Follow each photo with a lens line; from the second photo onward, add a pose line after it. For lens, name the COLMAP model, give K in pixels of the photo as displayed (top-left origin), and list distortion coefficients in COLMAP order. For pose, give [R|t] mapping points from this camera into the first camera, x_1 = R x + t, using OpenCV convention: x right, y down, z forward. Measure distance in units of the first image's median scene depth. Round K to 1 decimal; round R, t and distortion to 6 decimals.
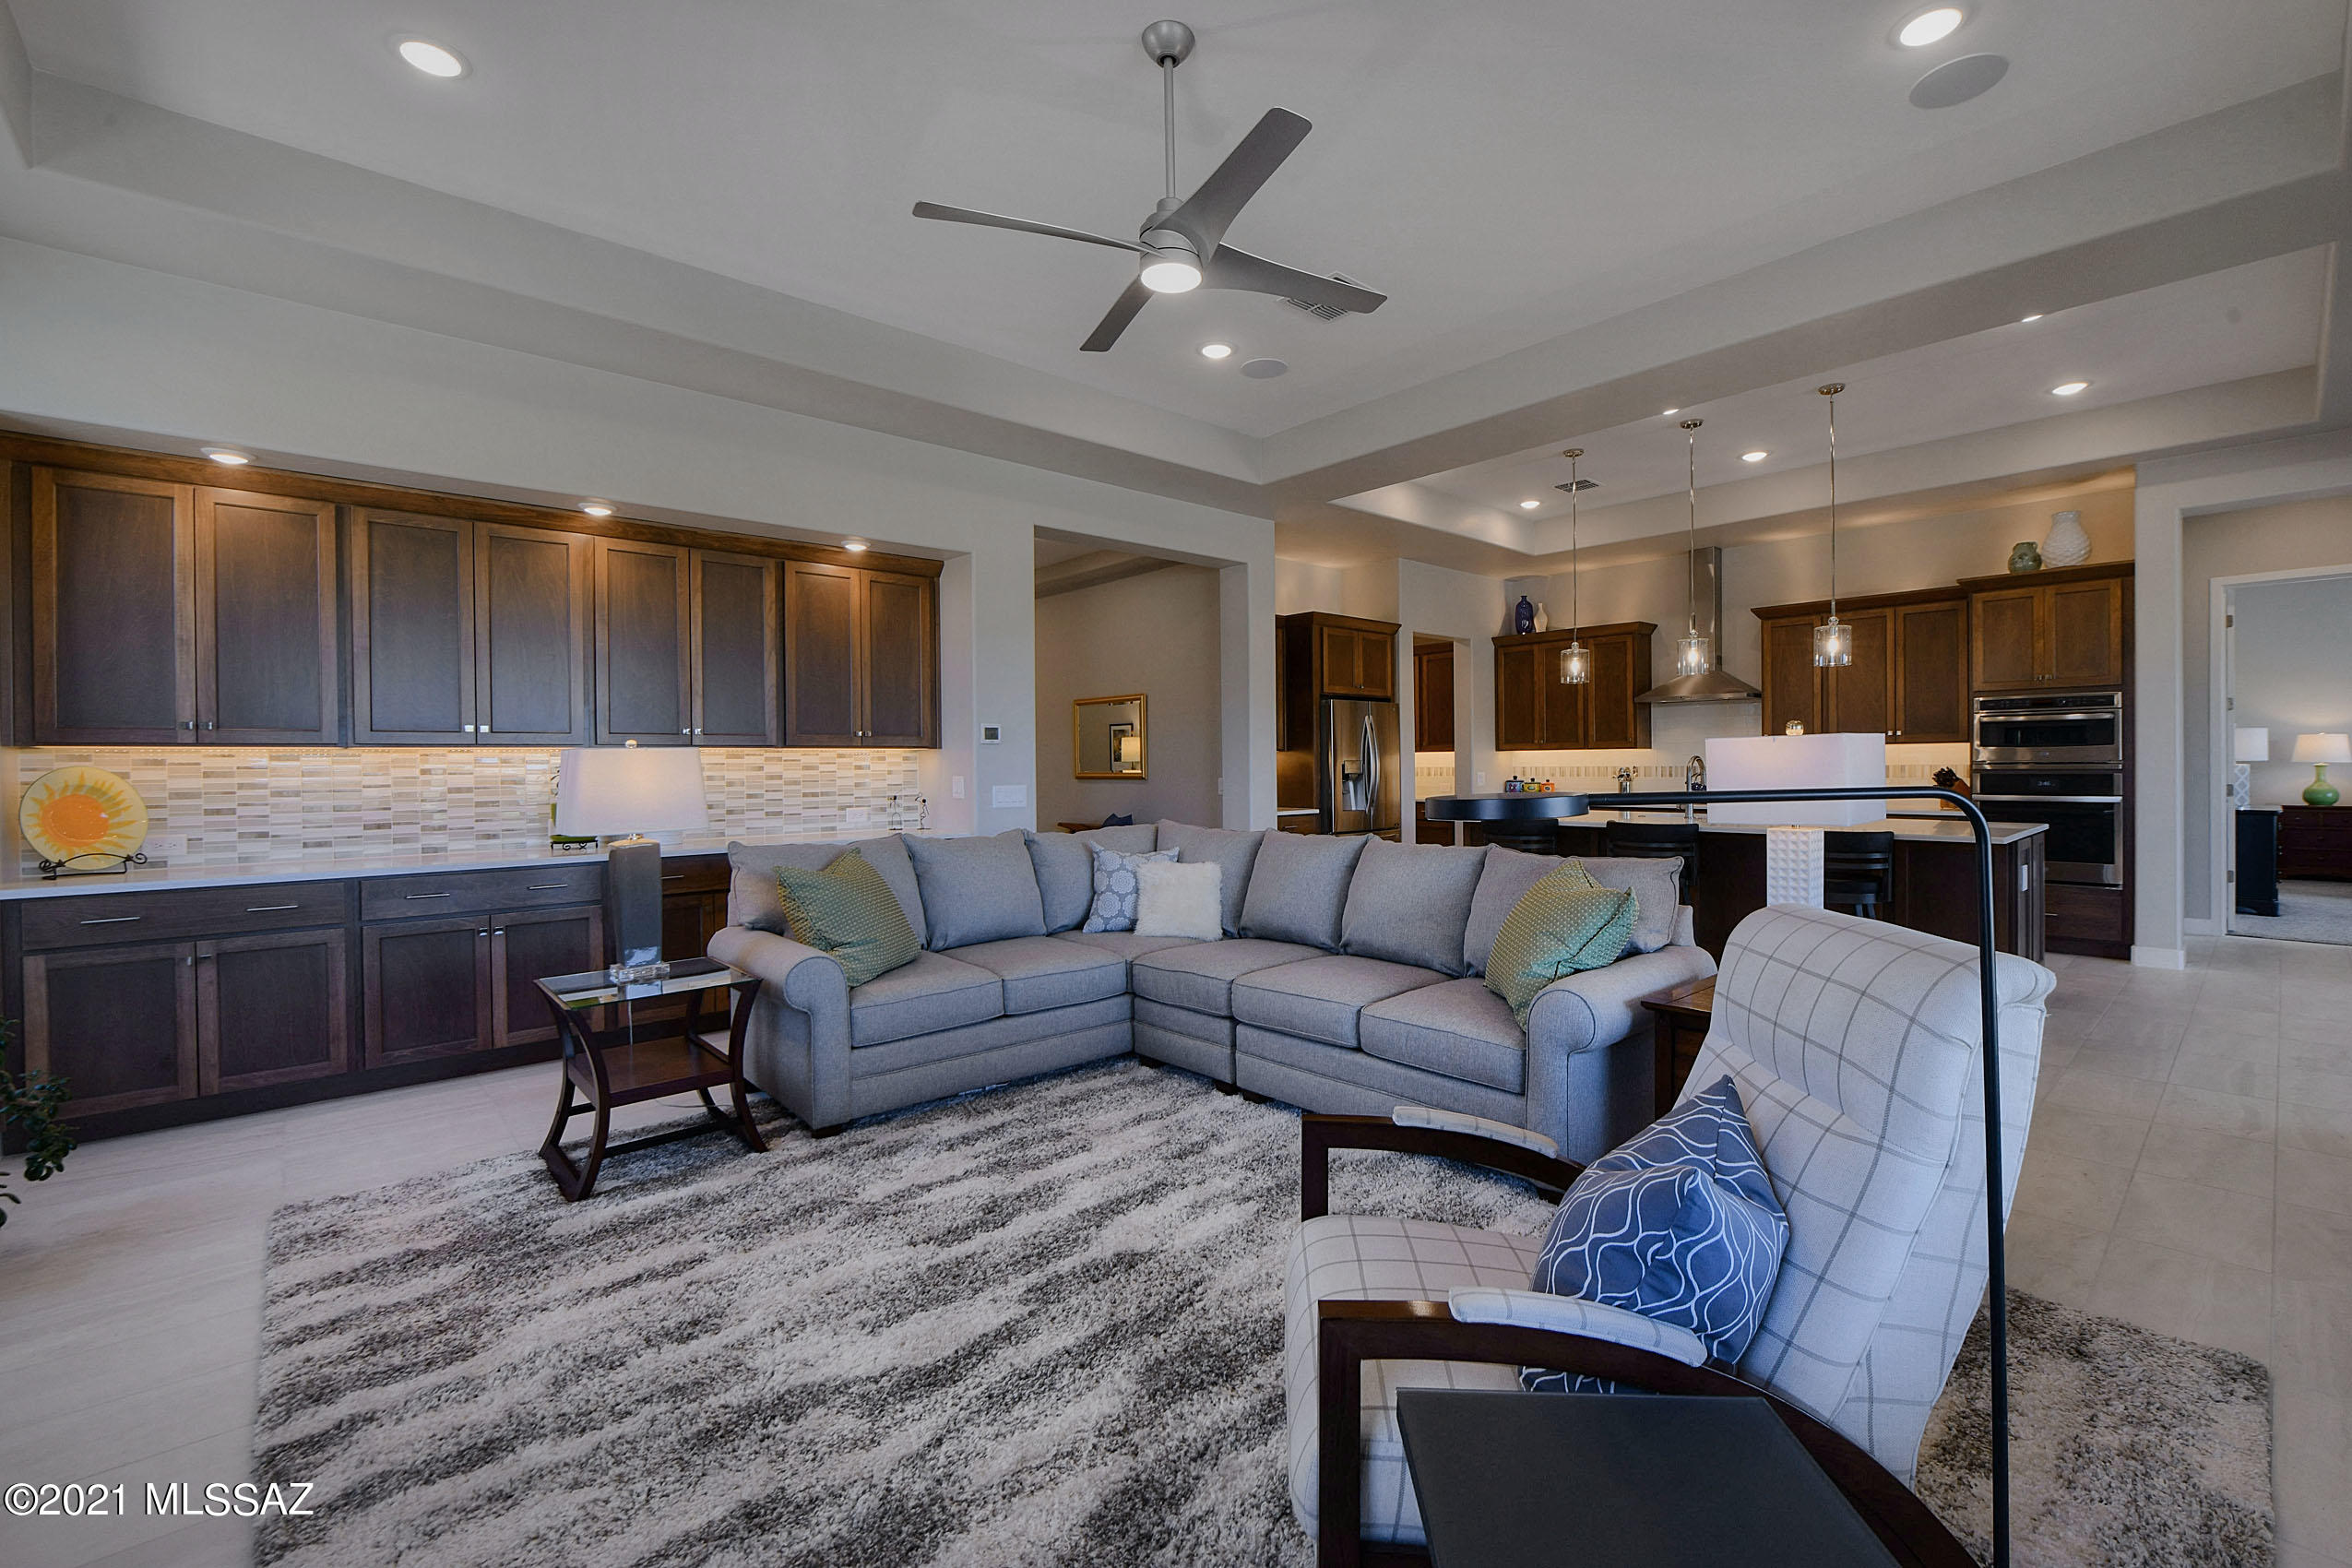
lens RADIAL K [[1003.9, 0, 1186.1], [0, 1003.9, 766.9], [0, 0, 1]] dist [-0.001475, 0.000270]
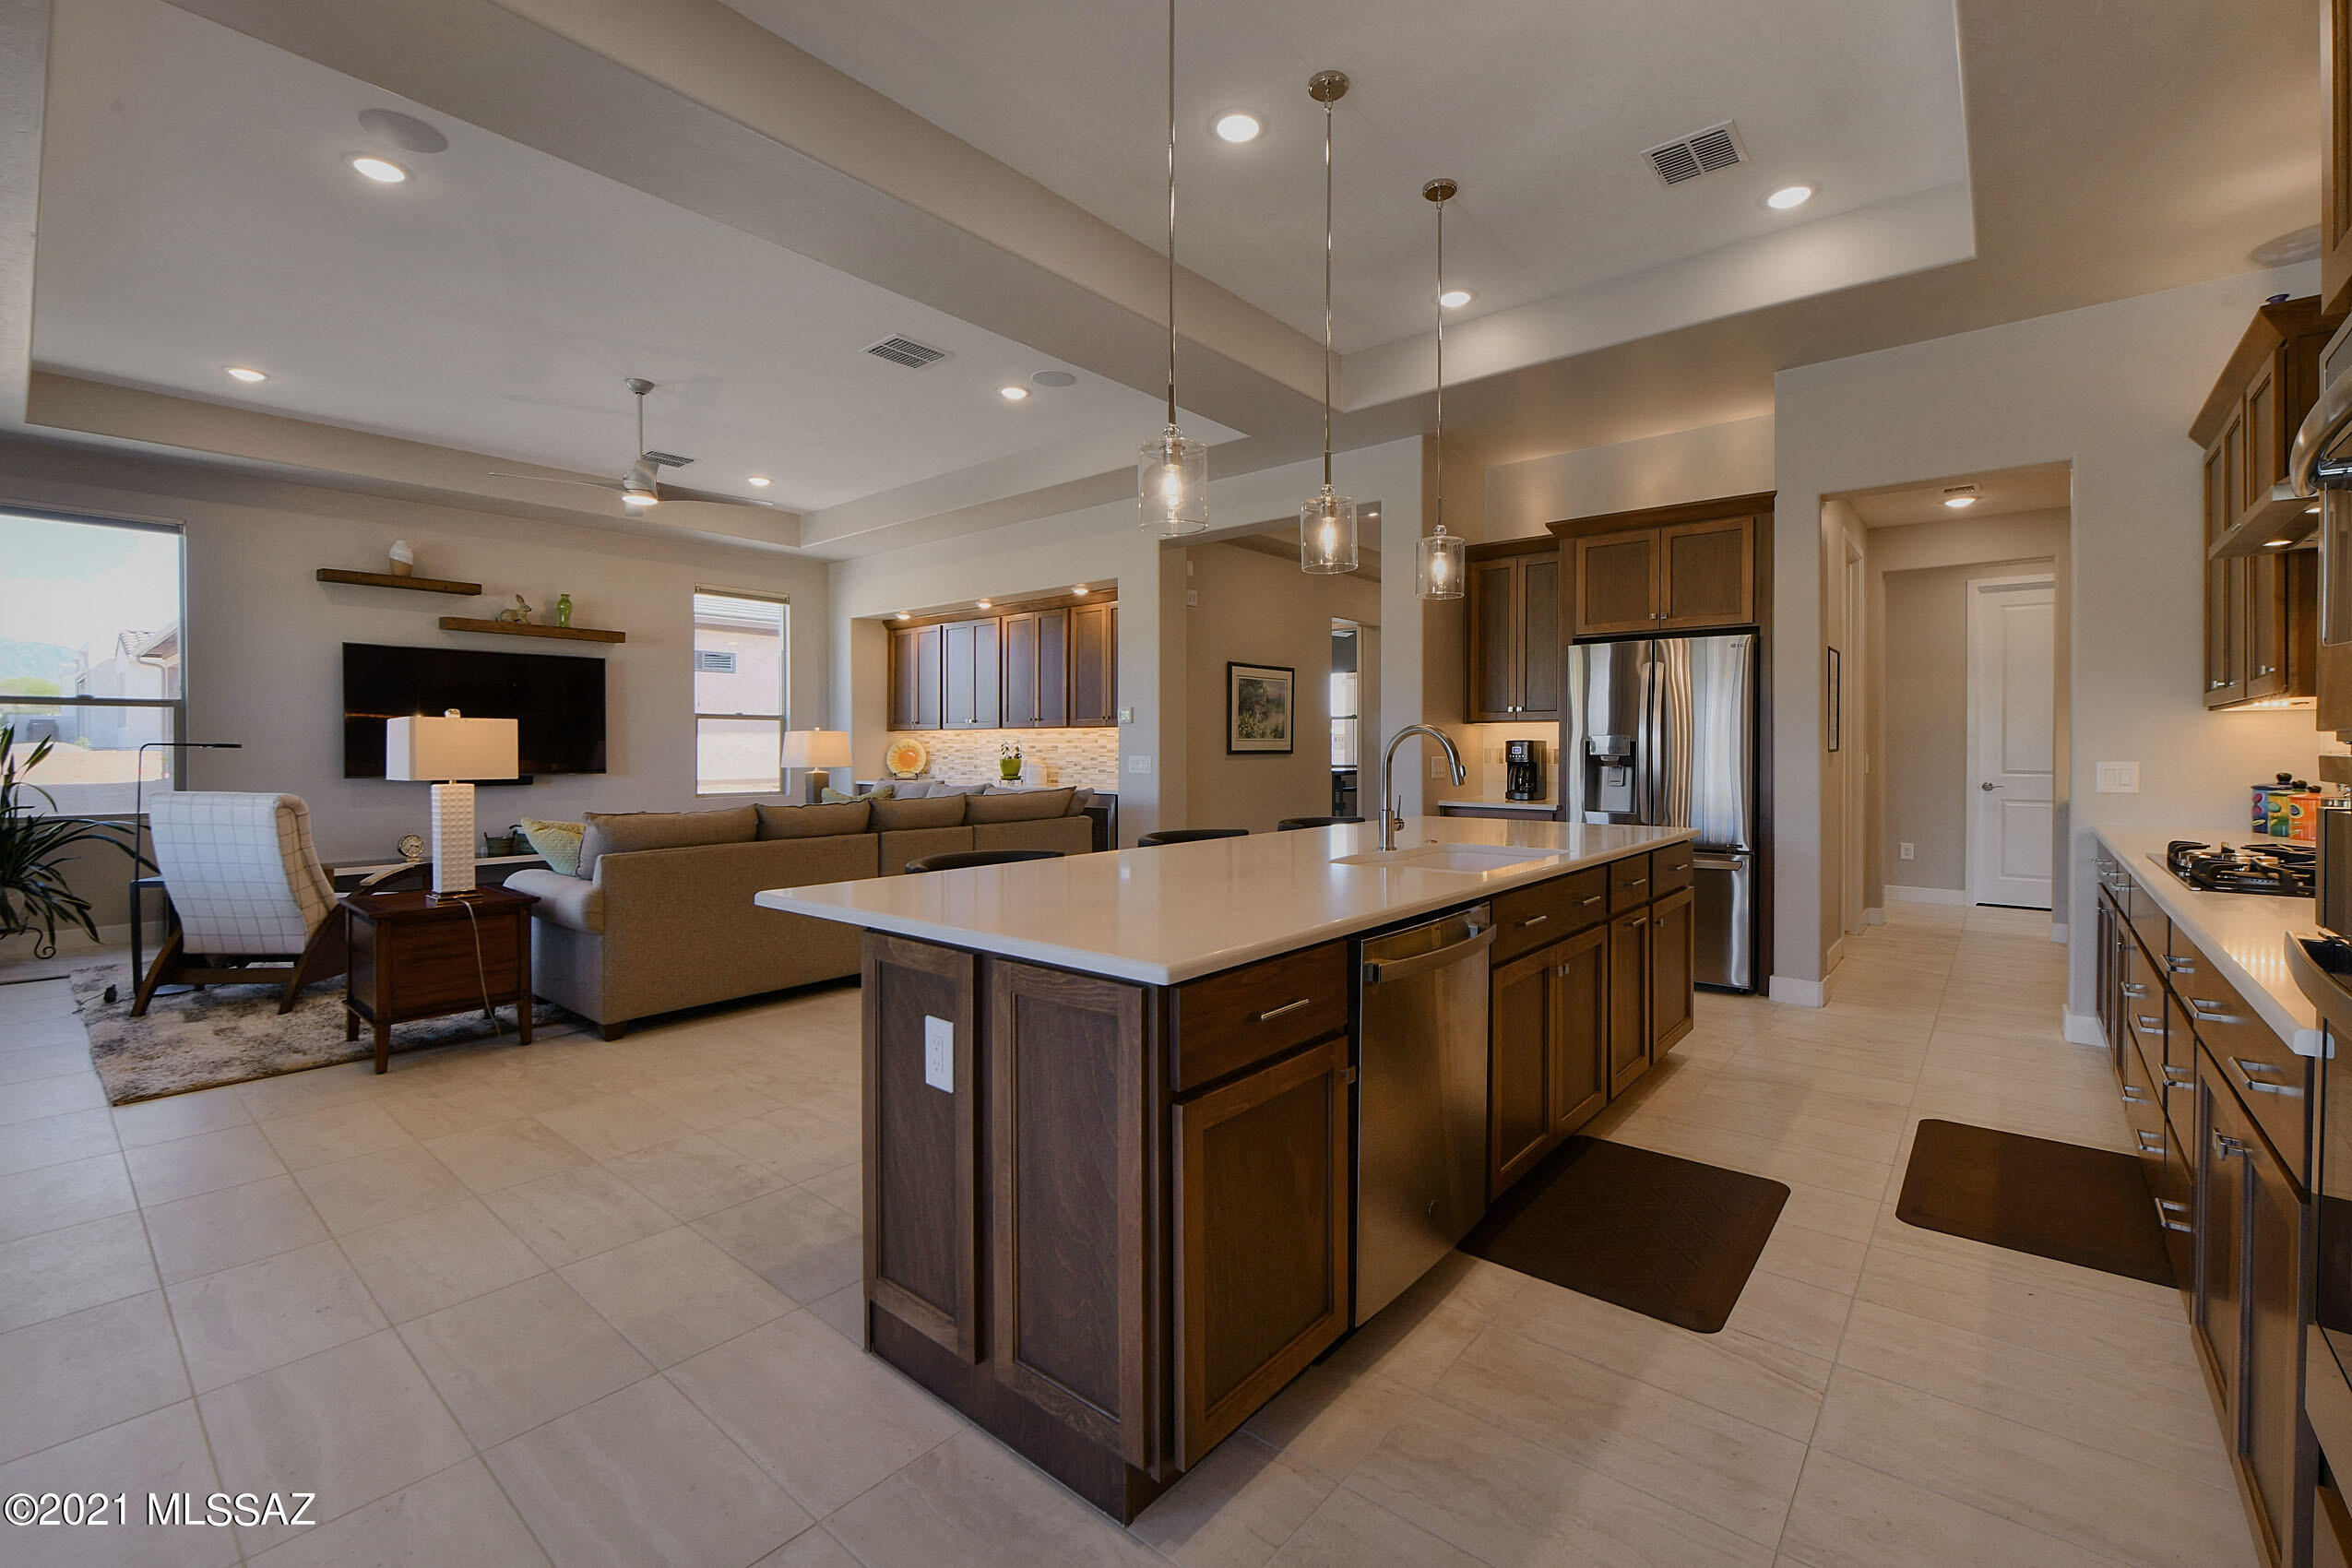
lens RADIAL K [[988.6, 0, 1229.7], [0, 988.6, 742.3], [0, 0, 1]] dist [-0.000710, 0.000054]
pose [[0.156618, 0.004466, -0.987649, 0.798523], [-0.006791, 0.999971, 0.003444, -0.002247], [0.987636, 0.006168, 0.156643, 0.692046]]
